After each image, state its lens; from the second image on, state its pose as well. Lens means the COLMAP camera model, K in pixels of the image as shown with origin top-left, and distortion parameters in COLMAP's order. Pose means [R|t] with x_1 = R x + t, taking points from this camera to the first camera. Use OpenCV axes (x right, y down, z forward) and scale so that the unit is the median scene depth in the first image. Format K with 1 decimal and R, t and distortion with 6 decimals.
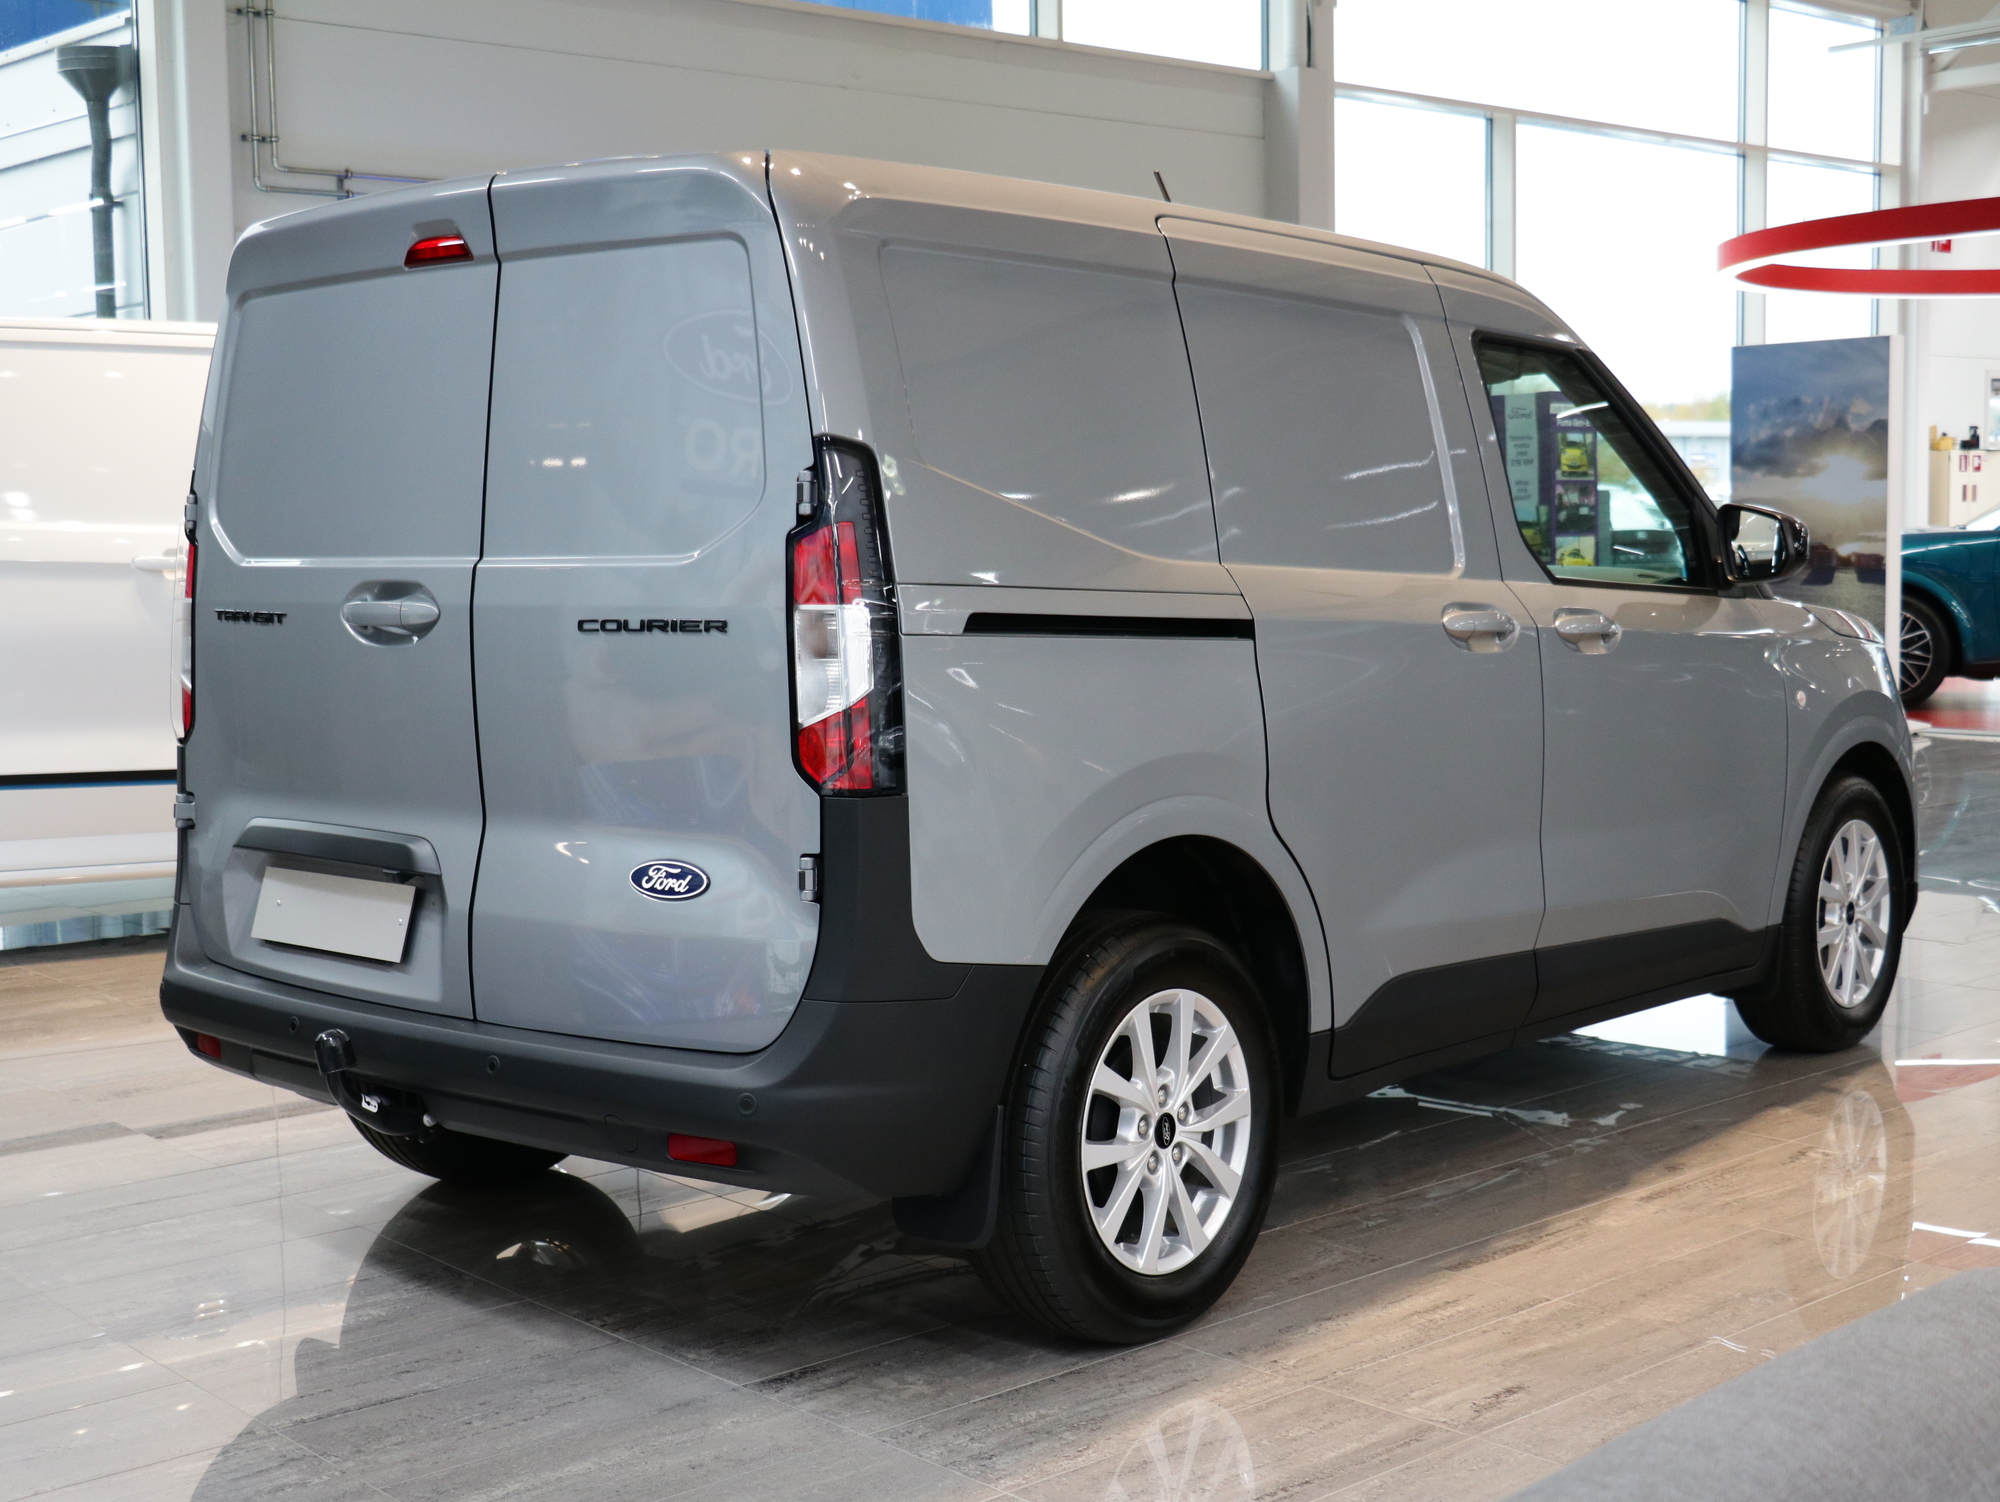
lens RADIAL K [[2497.0, 0, 1000.0], [0, 2497.0, 751.0], [0, 0, 1]] dist [-0.015988, -0.024624]
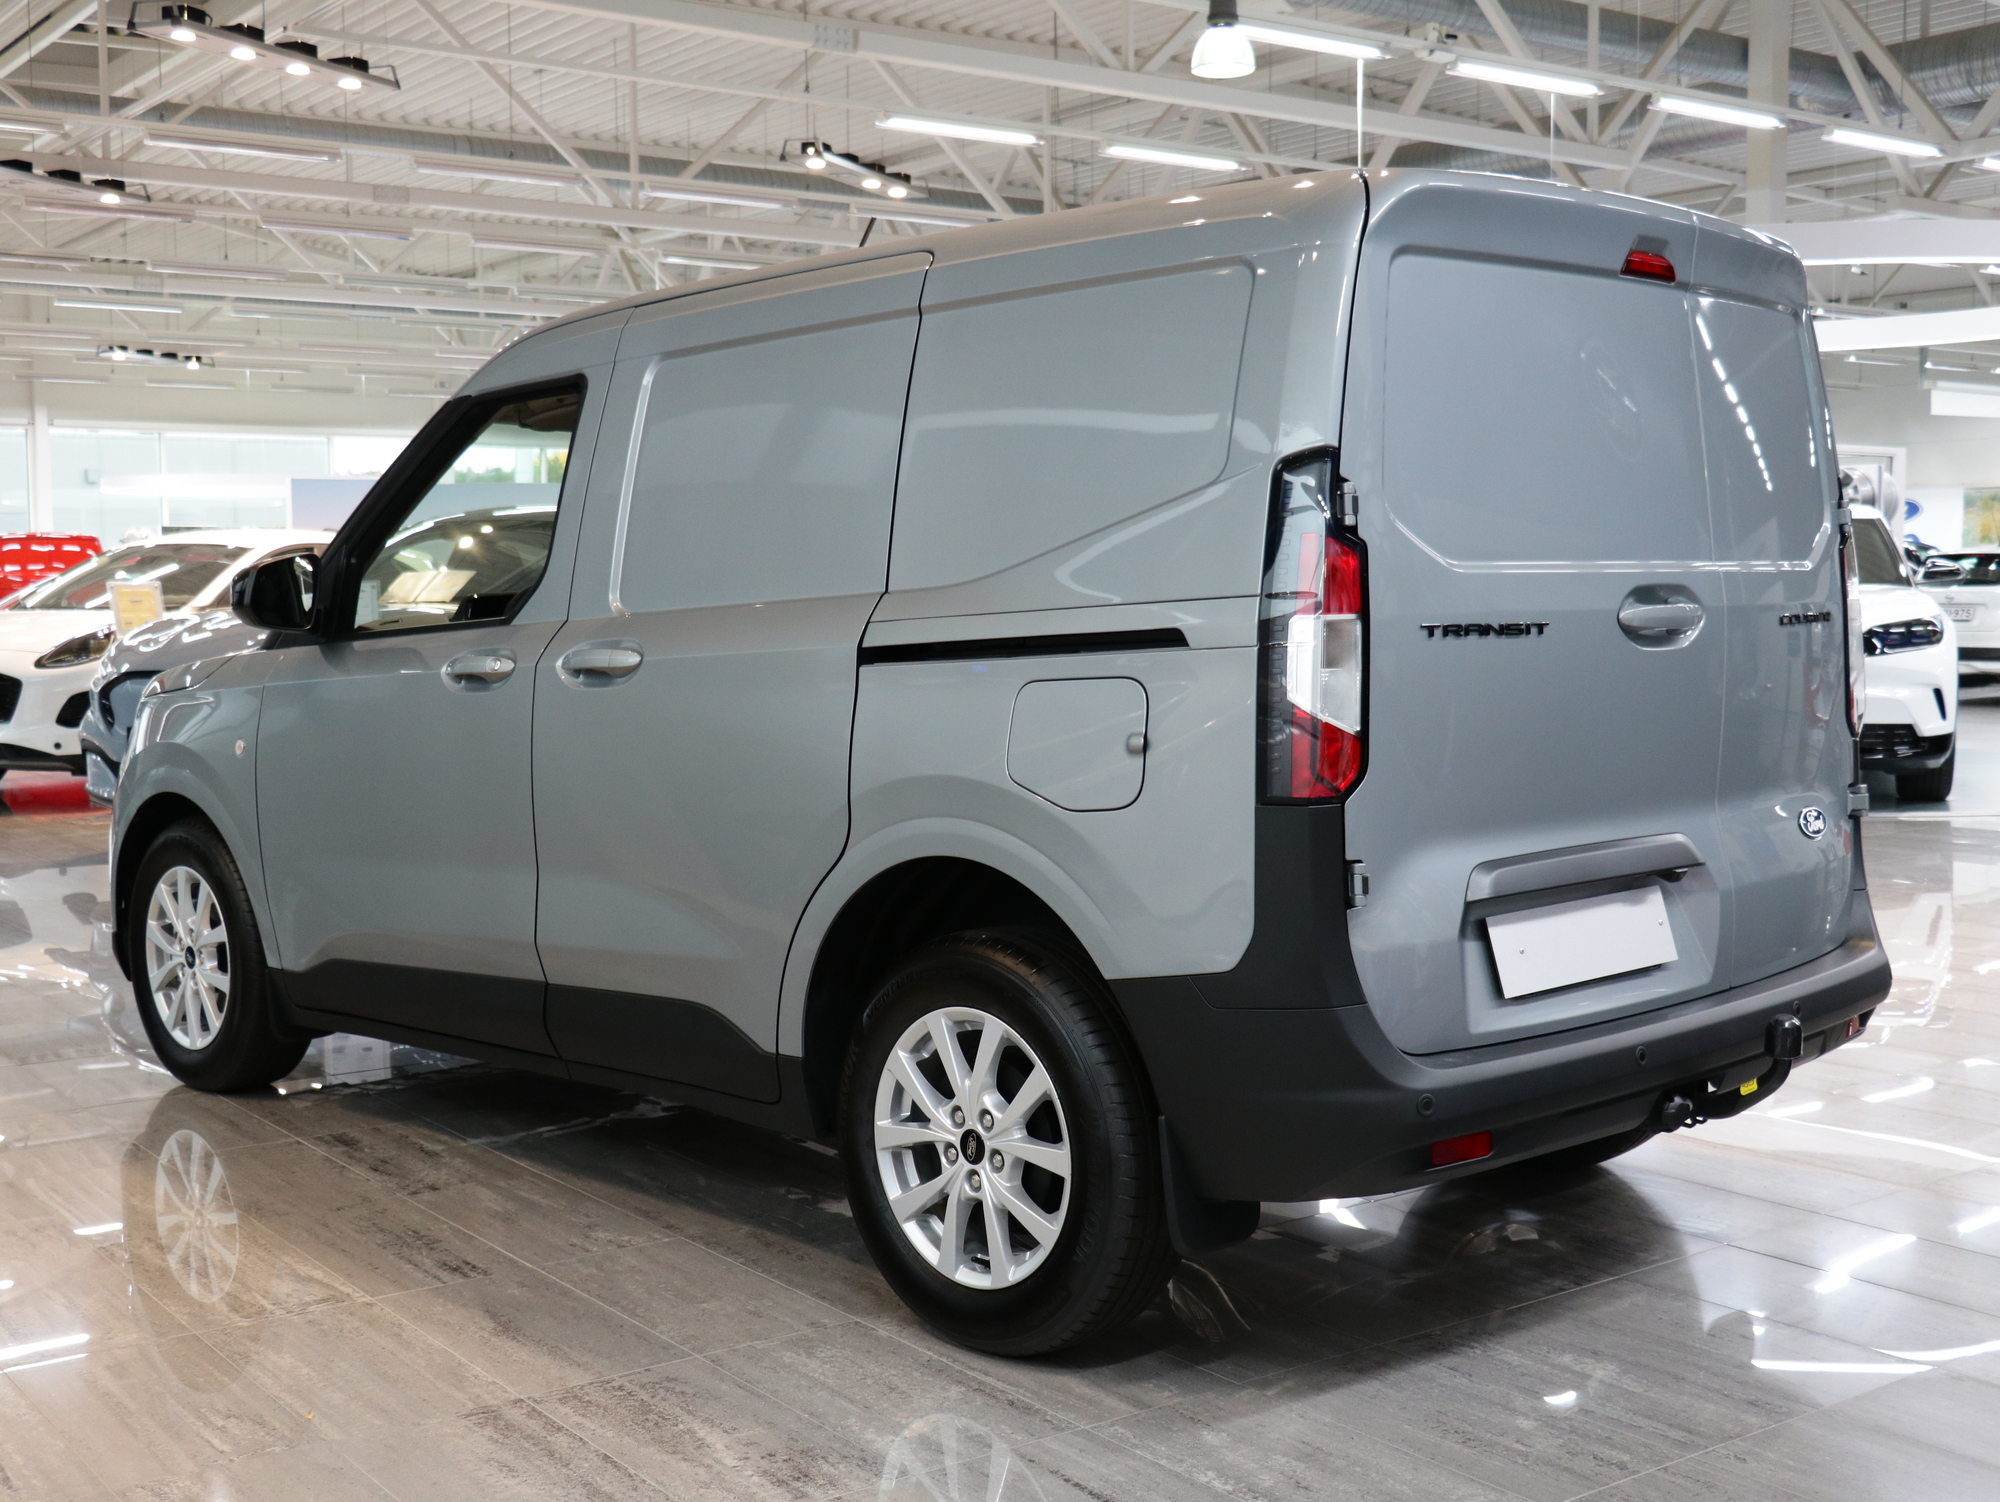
lens RADIAL K [[2340.5, 0, 1000.0], [0, 2340.5, 751.0], [0, 0, 1]] dist [0.012677, 0.010884]
pose [[0.083678, -0.063705, 0.994454, -1.149595], [0.088572, 0.994480, 0.056254, -0.074272], [-0.992549, 0.083373, 0.088859, 1.124108]]
